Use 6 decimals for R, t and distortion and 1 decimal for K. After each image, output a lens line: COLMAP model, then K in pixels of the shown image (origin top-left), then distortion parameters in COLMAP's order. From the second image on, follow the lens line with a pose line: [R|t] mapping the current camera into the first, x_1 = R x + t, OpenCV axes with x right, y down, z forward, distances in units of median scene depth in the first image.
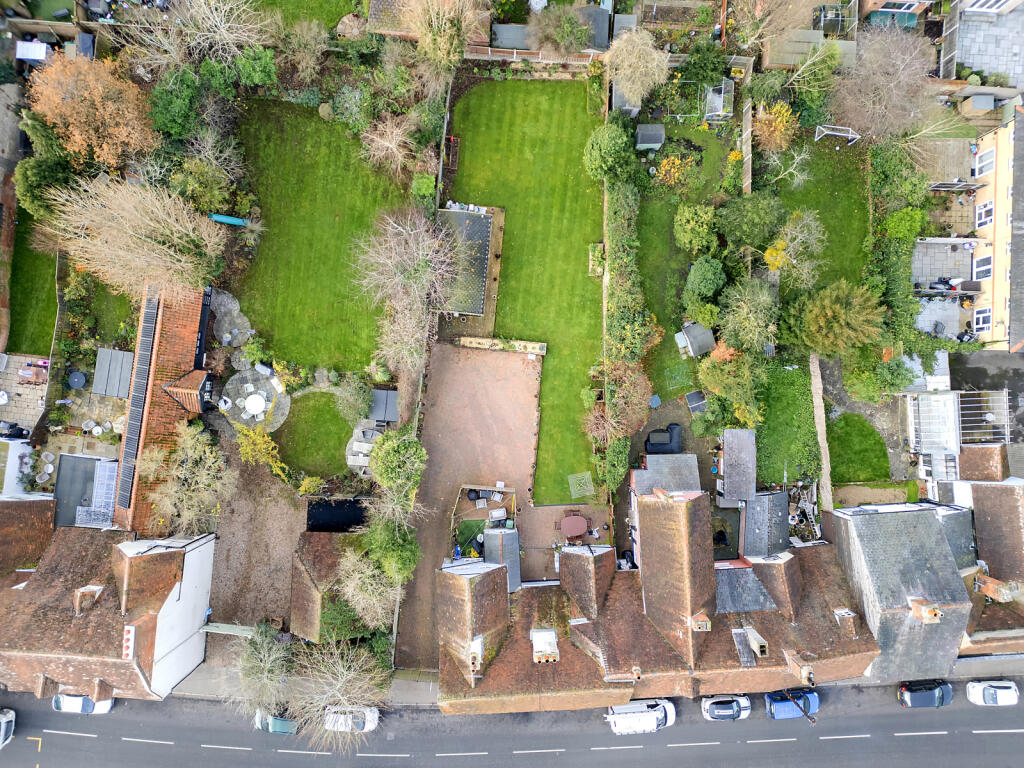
lens RADIAL K [[713.9, 0, 512.0], [0, 713.9, 384.0], [0, 0, 1]] dist [0.048676, -0.003114]
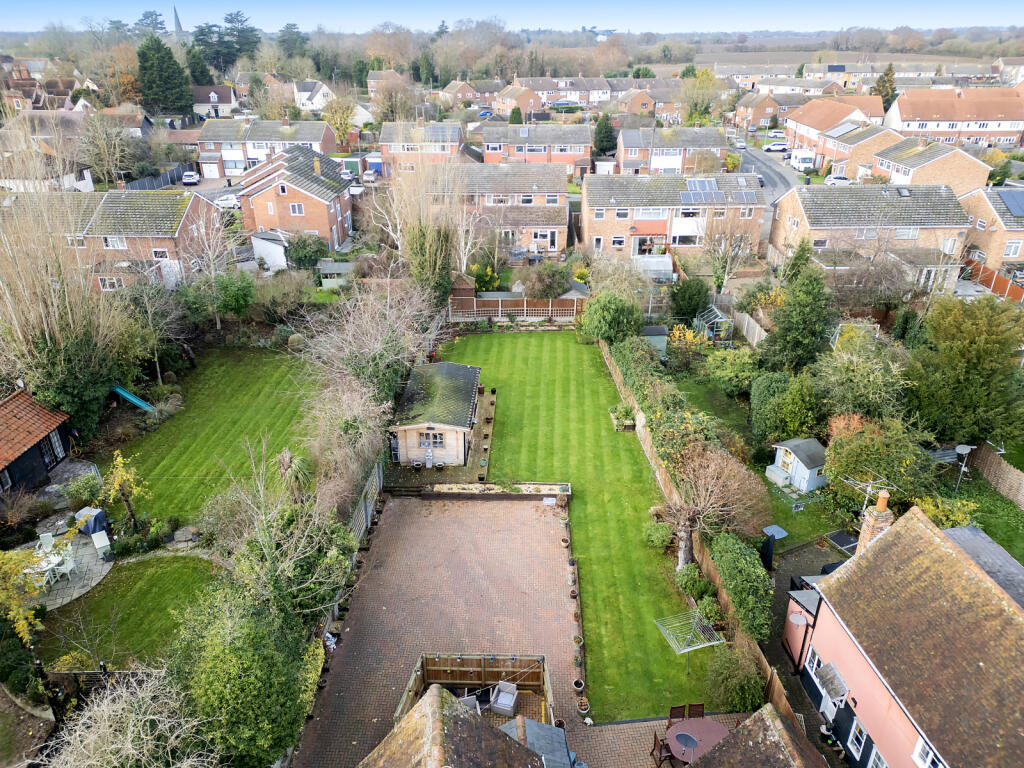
lens RADIAL K [[713.9, 0, 512.0], [0, 713.9, 384.0], [0, 0, 1]] dist [0.048676, -0.003114]
pose [[0.998040, -0.018498, 0.059785, -0.039178], [0.061942, 0.428200, -0.901559, 0.470085], [-0.008923, 0.903495, 0.428507, 0.645519]]
